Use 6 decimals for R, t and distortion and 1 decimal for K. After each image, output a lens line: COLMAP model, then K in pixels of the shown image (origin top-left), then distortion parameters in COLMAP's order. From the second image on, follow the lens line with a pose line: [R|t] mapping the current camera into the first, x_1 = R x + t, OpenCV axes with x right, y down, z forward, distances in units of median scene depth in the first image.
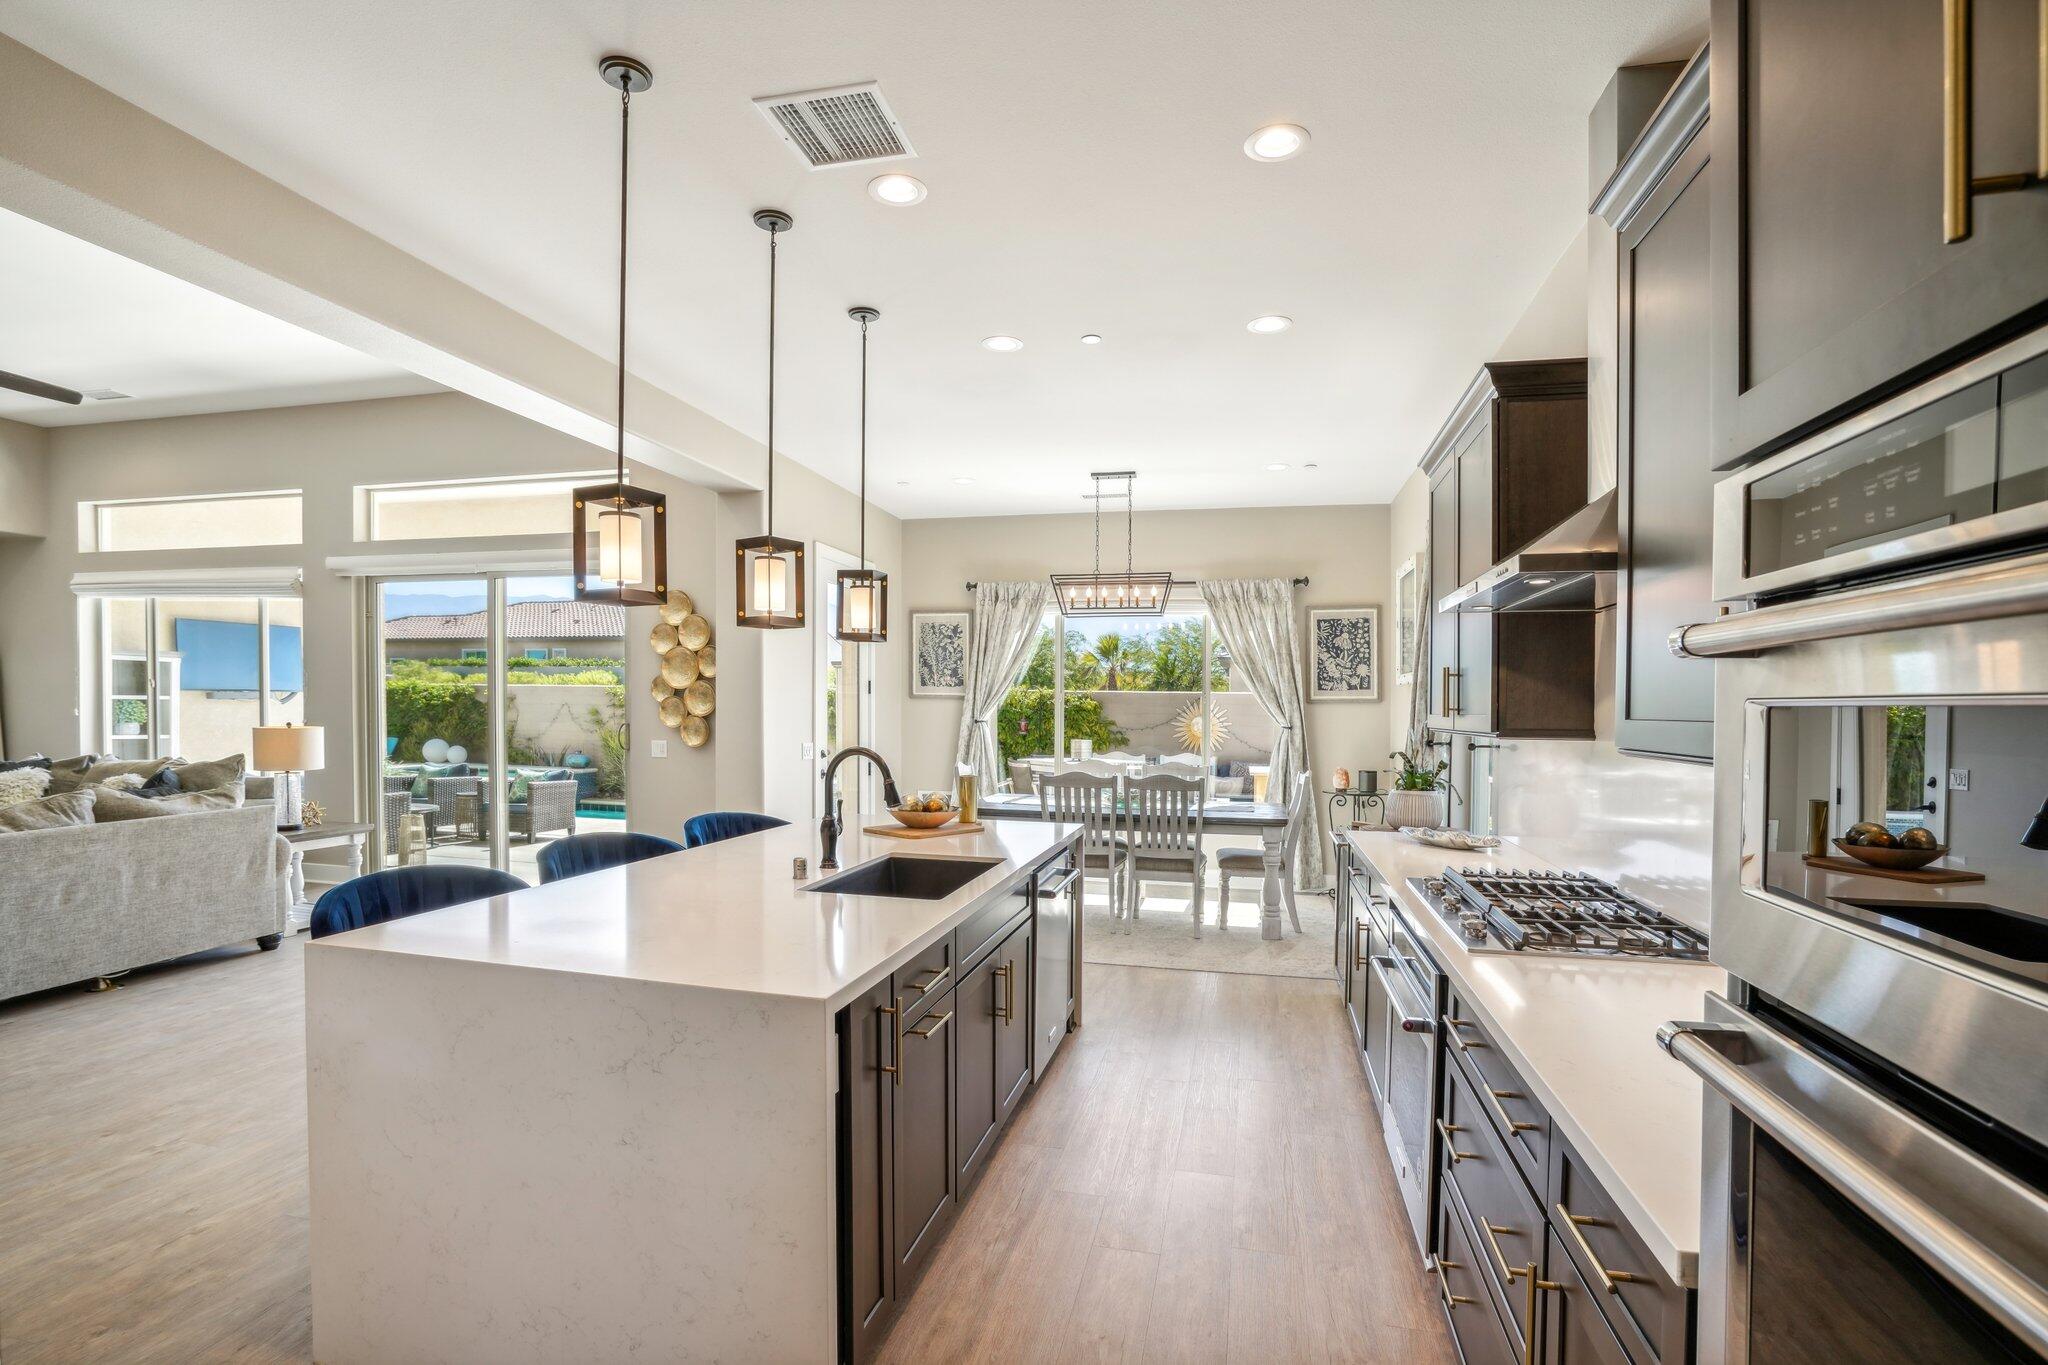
lens RADIAL K [[971.0, 0, 1024.5], [0, 971.0, 721.0], [0, 0, 1]] dist [-0.040857, 0.013607]
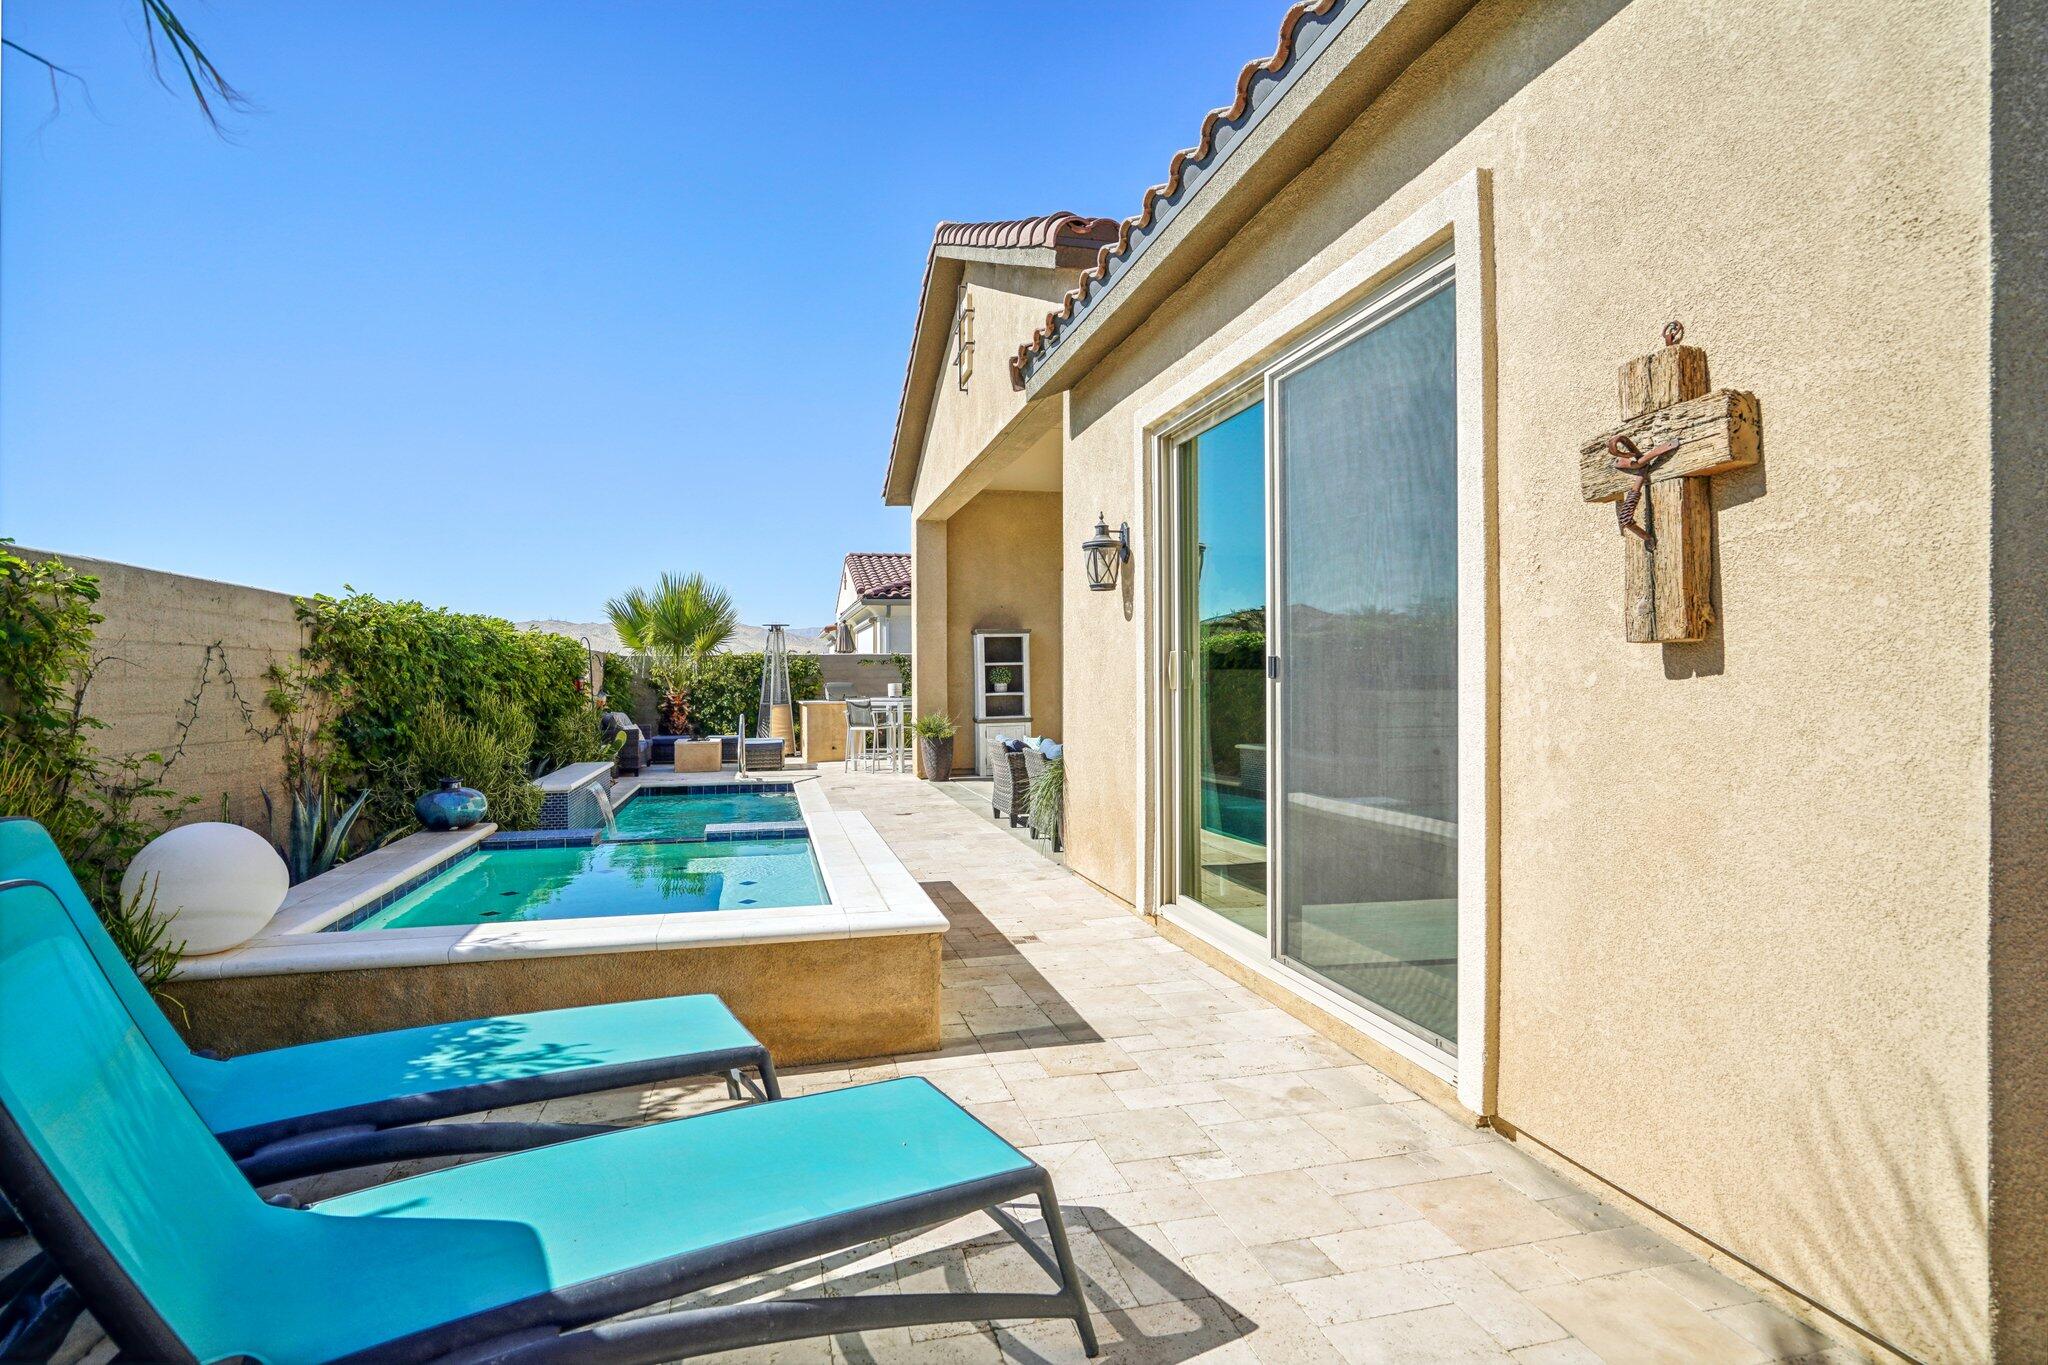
lens RADIAL K [[1073.3, 0, 1024.0], [0, 1073.3, 682.5], [0, 0, 1]] dist [-0.000714, -0.000109]
pose [[-0.459412, -0.017740, 0.888046, -1.907725], [0.014732, 0.999511, 0.027588, -0.027303], [-0.888101, 0.025757, -0.458926, 2.077508]]
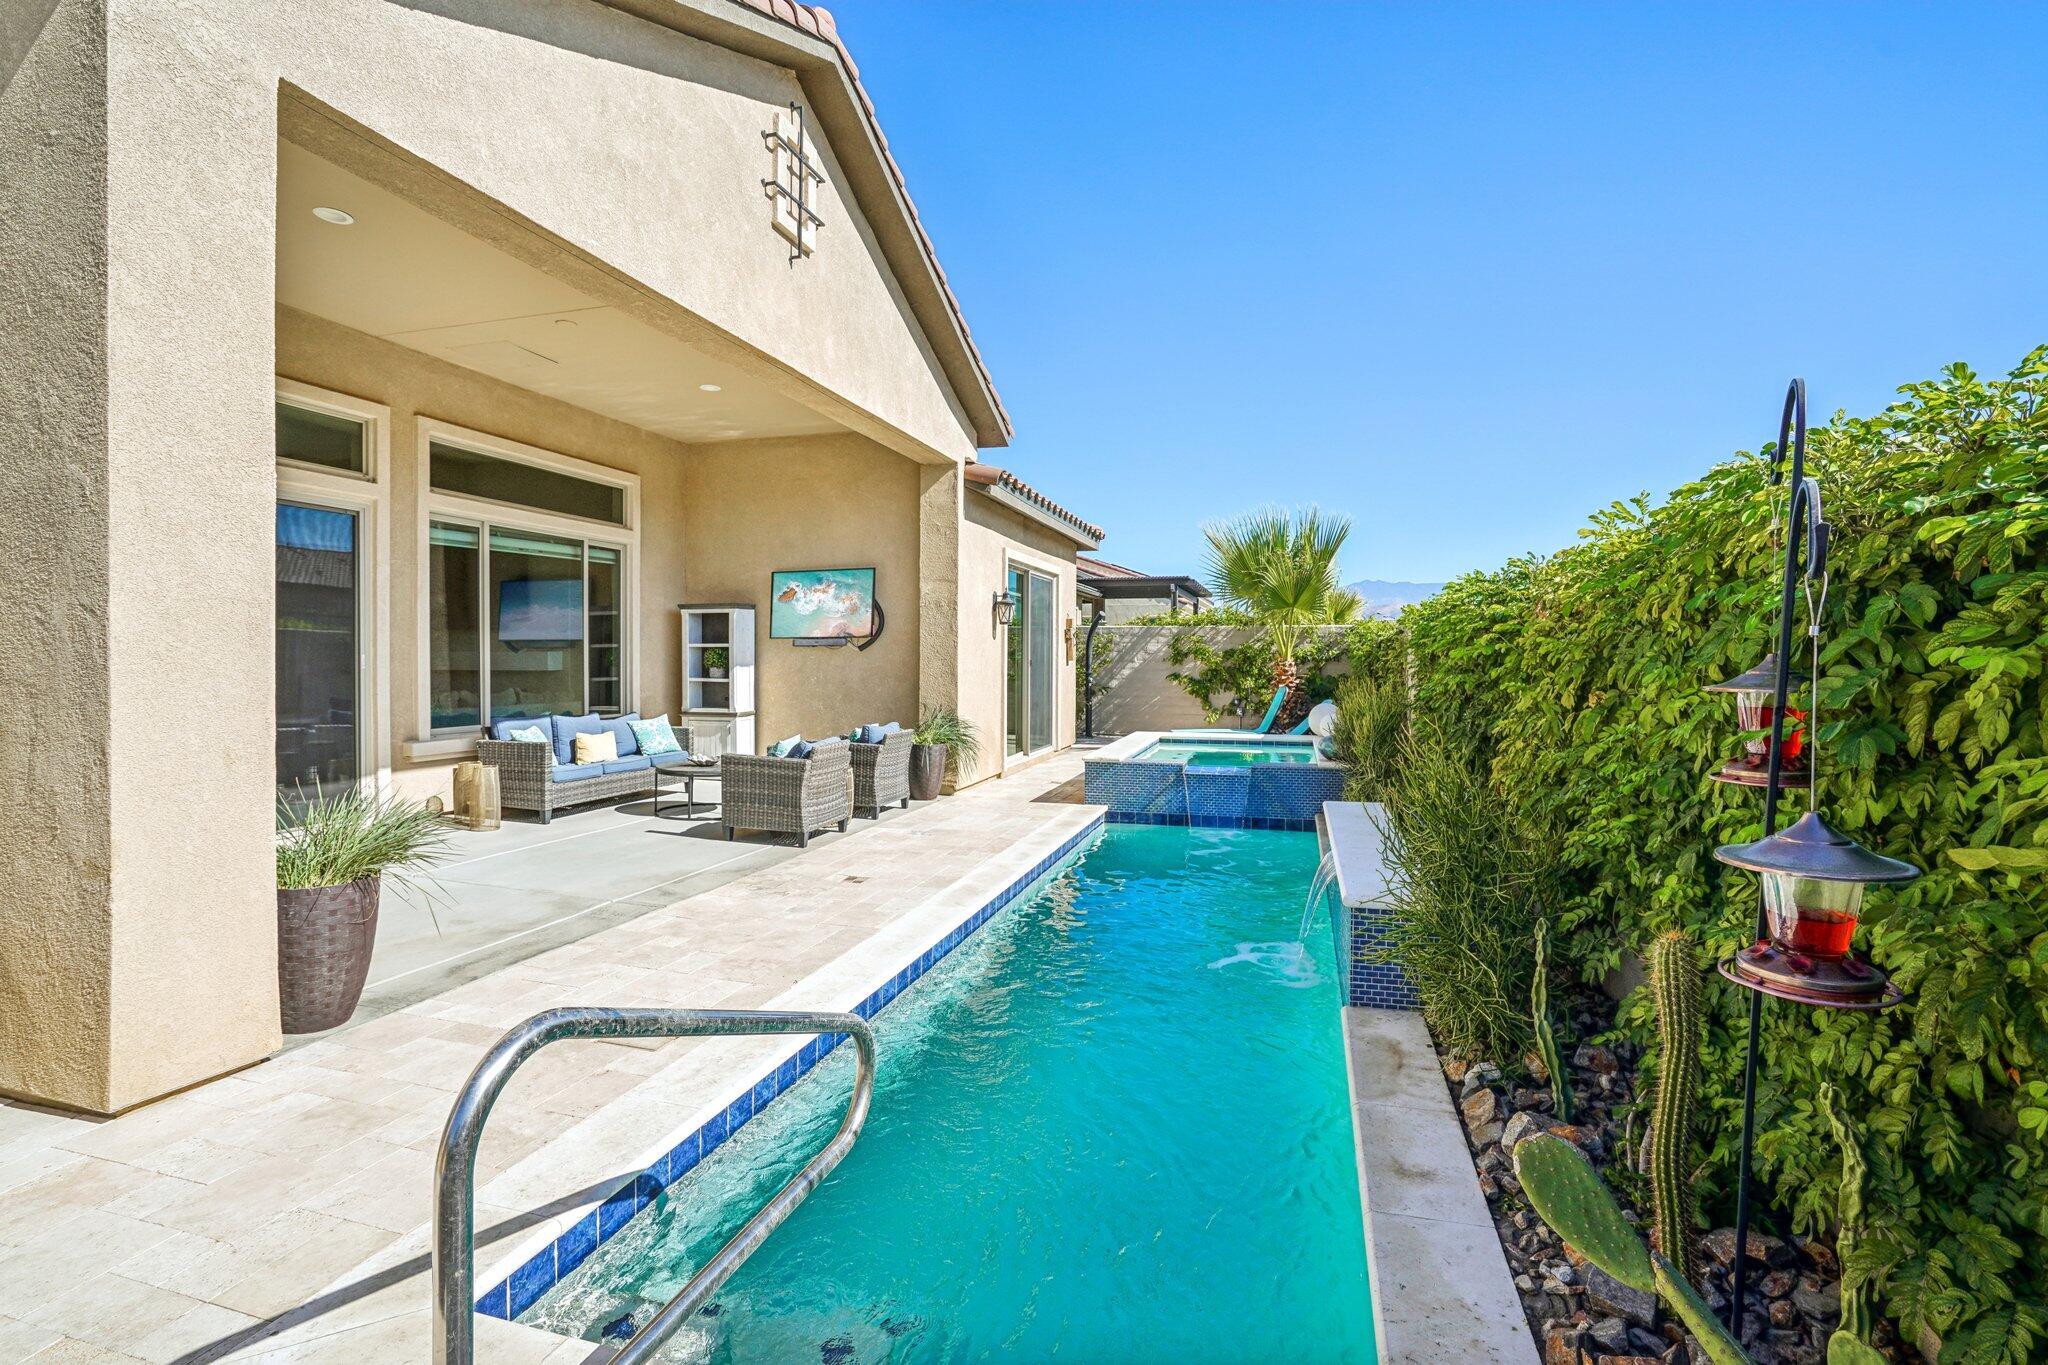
lens RADIAL K [[950.5, 0, 1016.7], [0, 950.5, 675.7], [0, 0, 1]] dist [-0.066529, 0.000497]
pose [[-0.050105, 0.000264, -0.998744, 0.222360], [-0.020495, 0.999789, 0.001292, 0.003020], [0.998534, 0.020534, -0.050089, 1.754243]]
